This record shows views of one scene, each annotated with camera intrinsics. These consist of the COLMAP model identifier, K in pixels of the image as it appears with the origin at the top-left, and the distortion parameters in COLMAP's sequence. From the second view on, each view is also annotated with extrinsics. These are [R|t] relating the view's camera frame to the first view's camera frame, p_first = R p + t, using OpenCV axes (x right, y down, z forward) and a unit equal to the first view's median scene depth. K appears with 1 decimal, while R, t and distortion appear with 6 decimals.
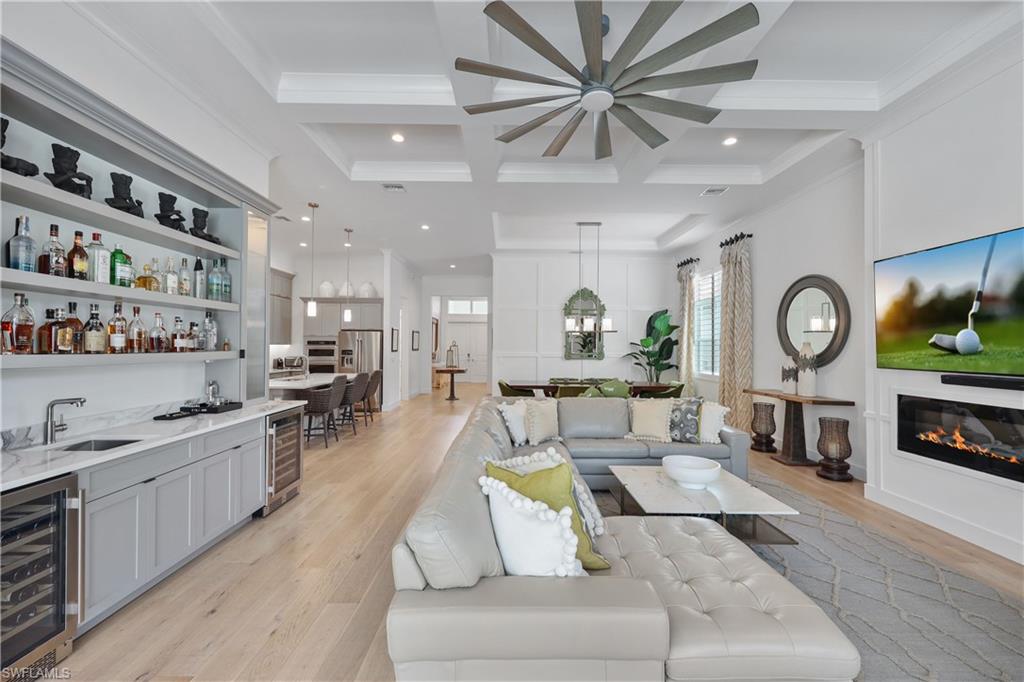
lens RADIAL K [[409.5, 0, 514.2], [0, 409.5, 340.4], [0, 0, 1]] dist [0.000423, 0.000143]
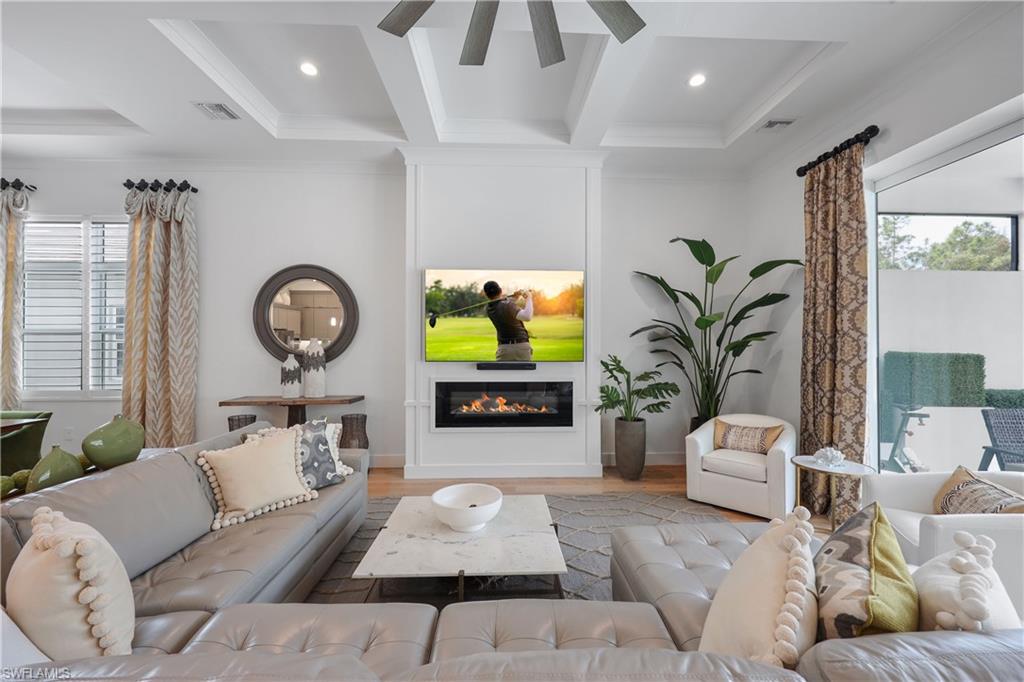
lens RADIAL K [[414.6, 0, 512.0], [0, 414.6, 341.0], [0, 0, 1]] dist [-0.007435, 0.000247]
pose [[-0.021857, 0.000400, 0.999761, -0.203751], [-0.014459, 0.999895, -0.000716, 0.004840], [-0.999657, -0.014471, -0.021849, 0.556016]]
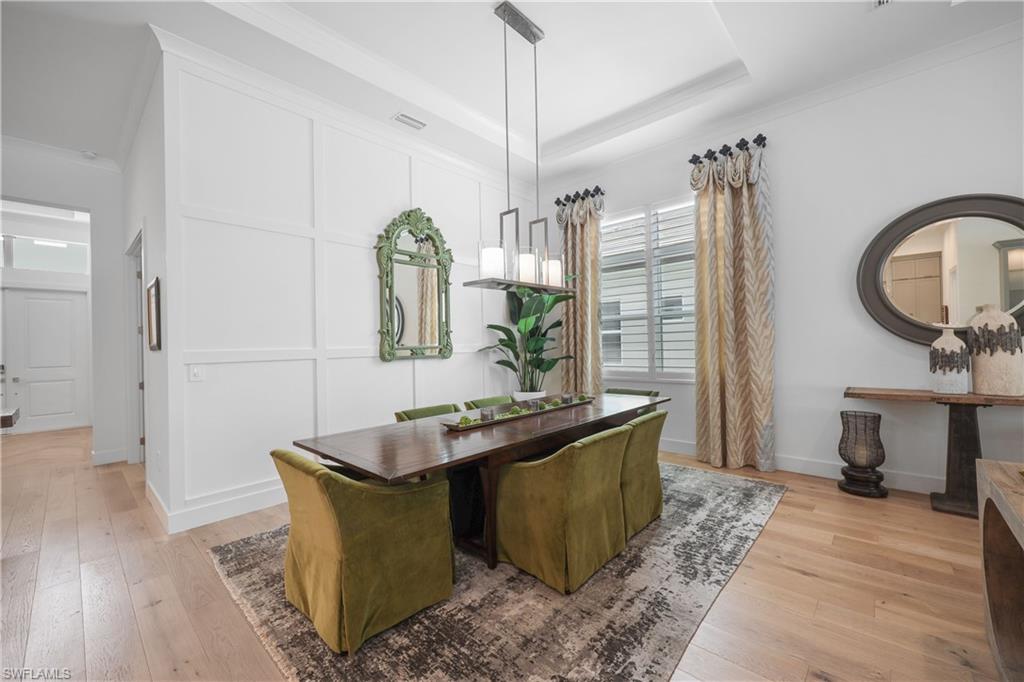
lens RADIAL K [[409.5, 0, 514.2], [0, 409.5, 340.4], [0, 0, 1]] dist [0.000423, 0.000143]
pose [[0.679642, -0.015289, 0.733385, -0.180593], [0.015484, 0.999859, 0.006495, 0.041171], [-0.733381, 0.006942, 0.679783, 1.055627]]
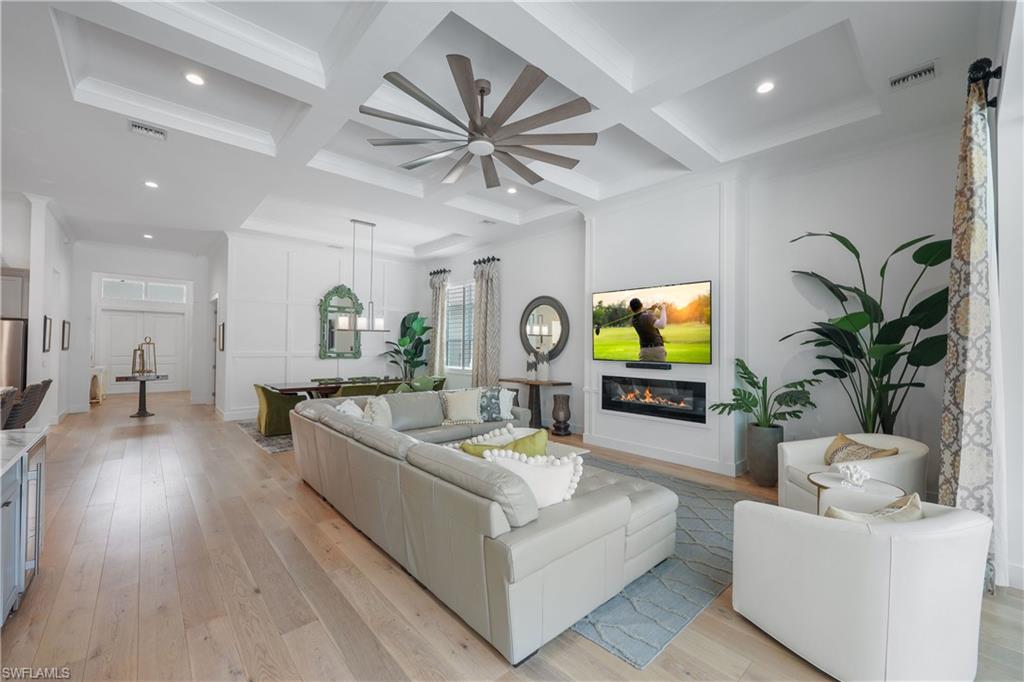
lens RADIAL K [[409.5, 0, 514.2], [0, 409.5, 340.4], [0, 0, 1]] dist [0.000423, 0.000143]
pose [[0.747790, 0.011693, 0.663832, -0.294543], [-0.014545, 0.999893, -0.001227, -0.001685], [-0.663776, -0.008738, 0.747881, 0.002877]]
